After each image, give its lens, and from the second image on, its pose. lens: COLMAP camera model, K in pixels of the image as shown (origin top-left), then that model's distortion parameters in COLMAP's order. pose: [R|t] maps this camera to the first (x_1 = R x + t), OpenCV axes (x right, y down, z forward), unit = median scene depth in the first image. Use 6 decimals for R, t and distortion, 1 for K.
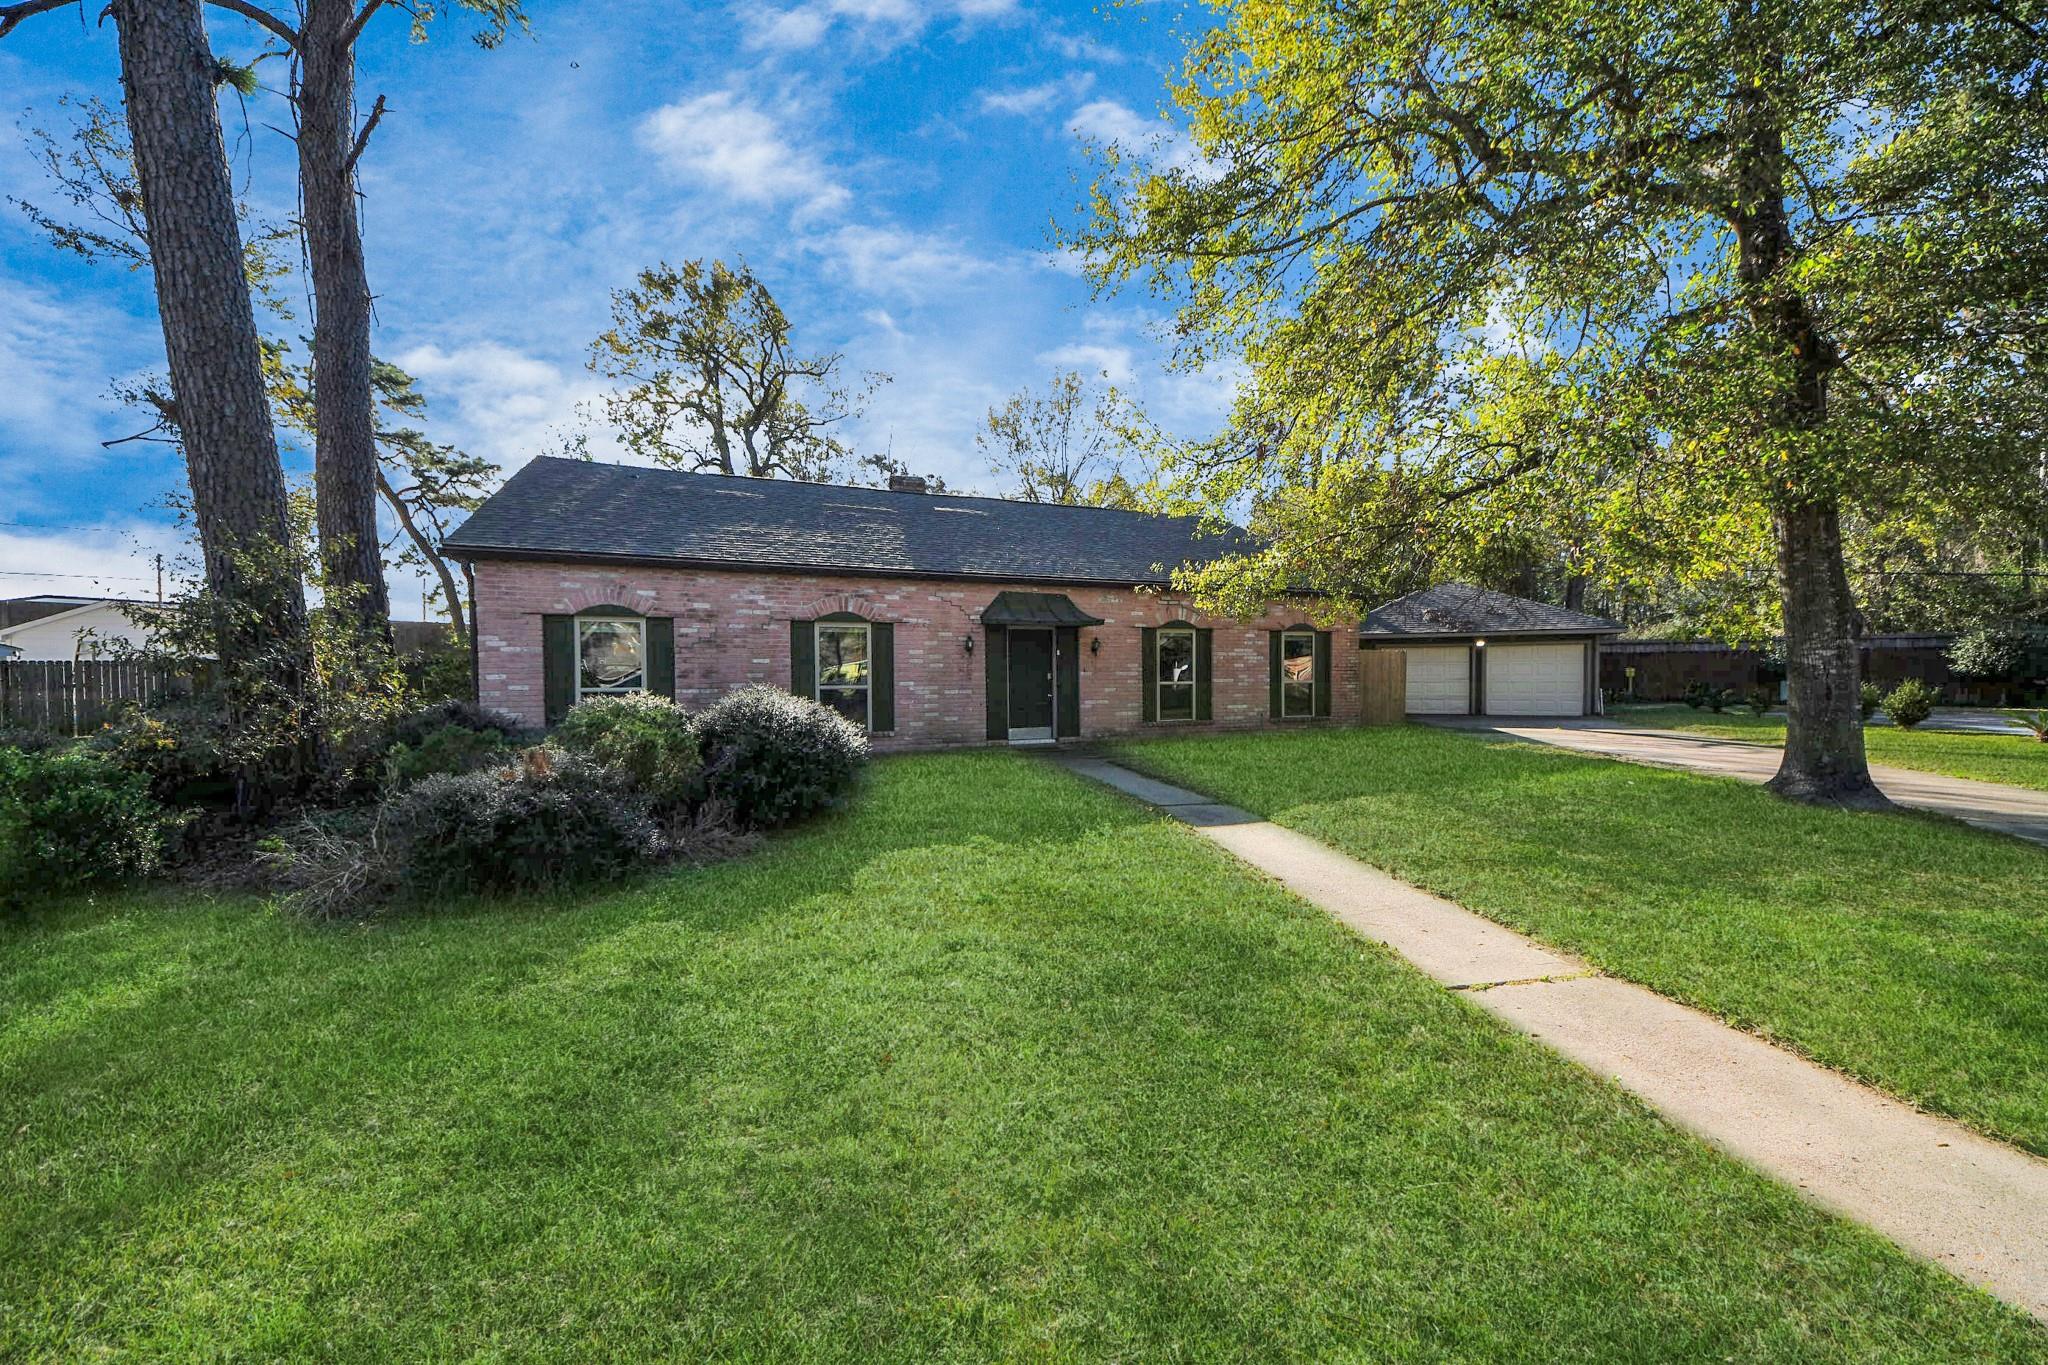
lens RADIAL K [[730.2, 0, 1033.9], [0, 730.2, 685.6], [0, 0, 1]] dist [0.015578, -0.010177]
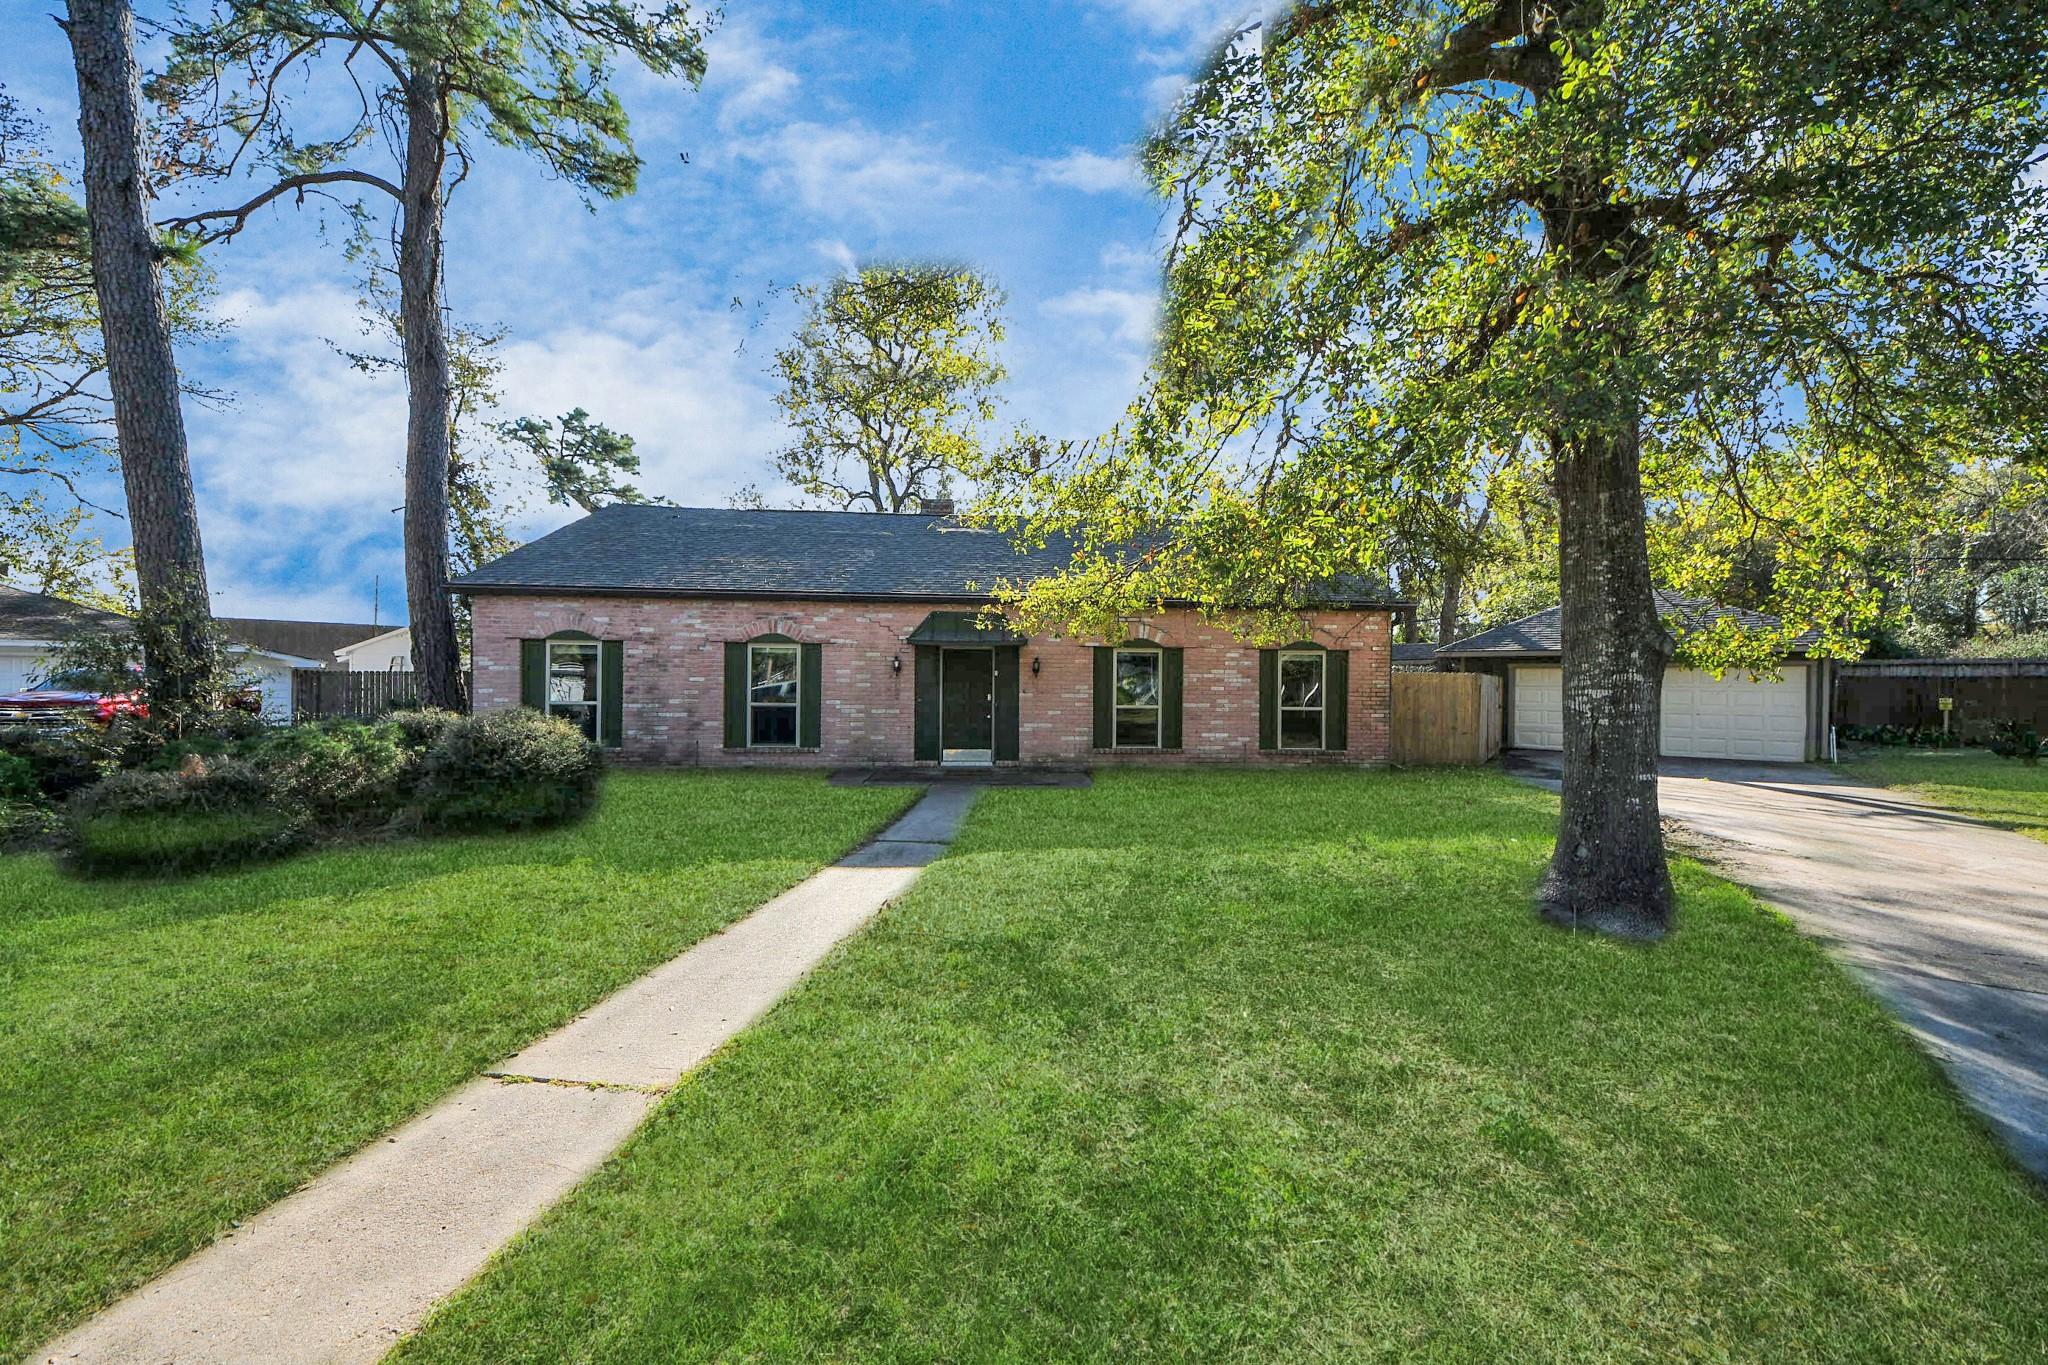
lens RADIAL K [[730.2, 0, 1033.9], [0, 730.2, 685.6], [0, 0, 1]] dist [0.015578, -0.010177]
pose [[0.949089, 0.014804, -0.314661, 0.414222], [-0.020338, 0.999691, -0.014312, -0.016598], [0.314352, 0.019982, 0.949096, 0.102858]]
